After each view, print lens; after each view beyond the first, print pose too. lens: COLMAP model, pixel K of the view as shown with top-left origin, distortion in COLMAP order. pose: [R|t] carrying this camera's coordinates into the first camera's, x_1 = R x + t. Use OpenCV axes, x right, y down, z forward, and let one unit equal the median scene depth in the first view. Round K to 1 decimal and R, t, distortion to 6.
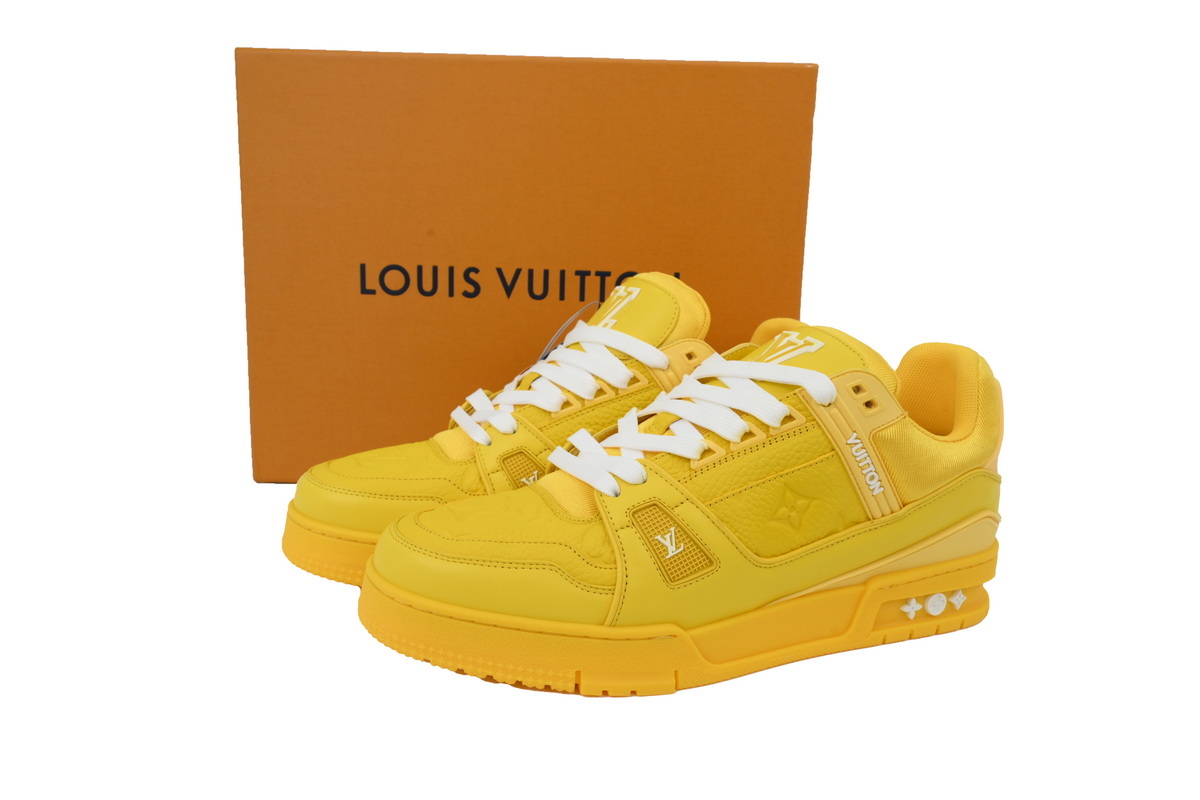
lens RADIAL K [[932.8, 0, 600.0], [0, 932.8, 400.0], [0, 0, 1]] dist [0.058660, 0.000589]
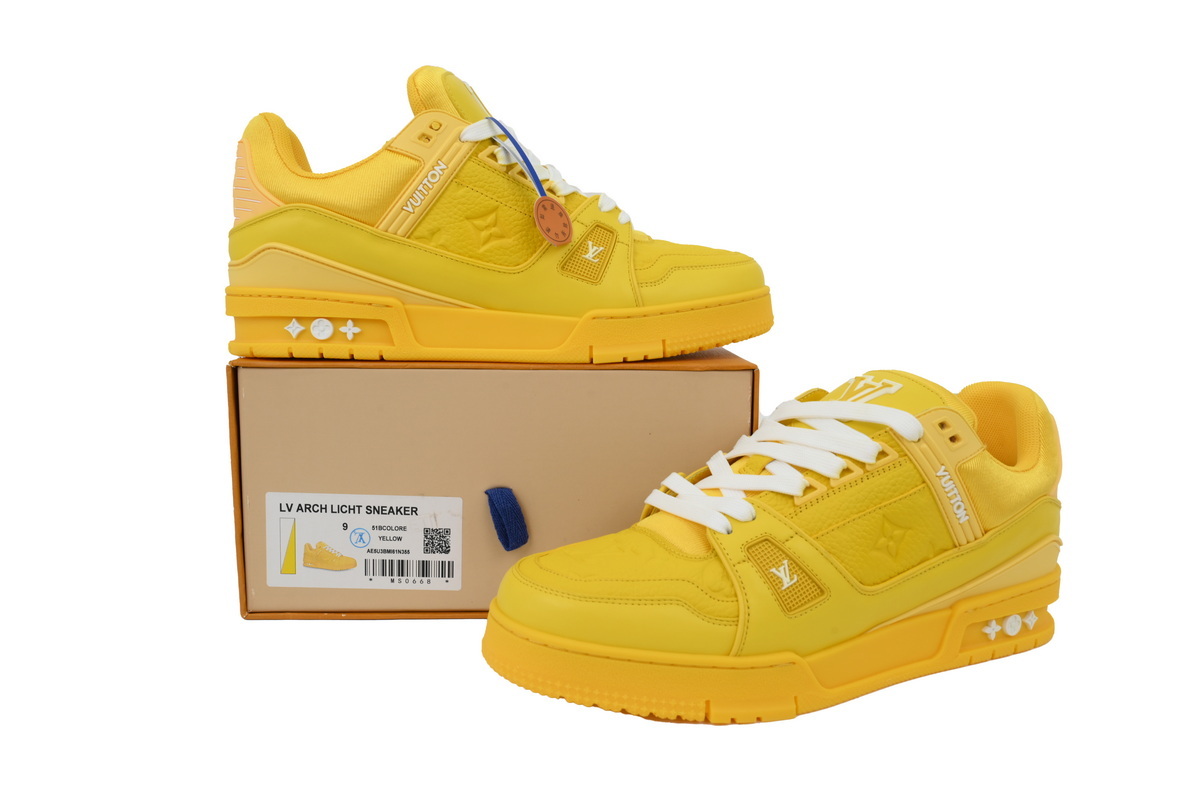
lens RADIAL K [[932.8, 0, 600.0], [0, 932.8, 400.0], [0, 0, 1]] dist [0.058660, 0.000589]
pose [[0.997561, -0.033144, 0.061436, -0.189441], [0.036640, 0.997720, -0.056679, 0.006256], [-0.059417, 0.058792, 0.996500, -0.064923]]
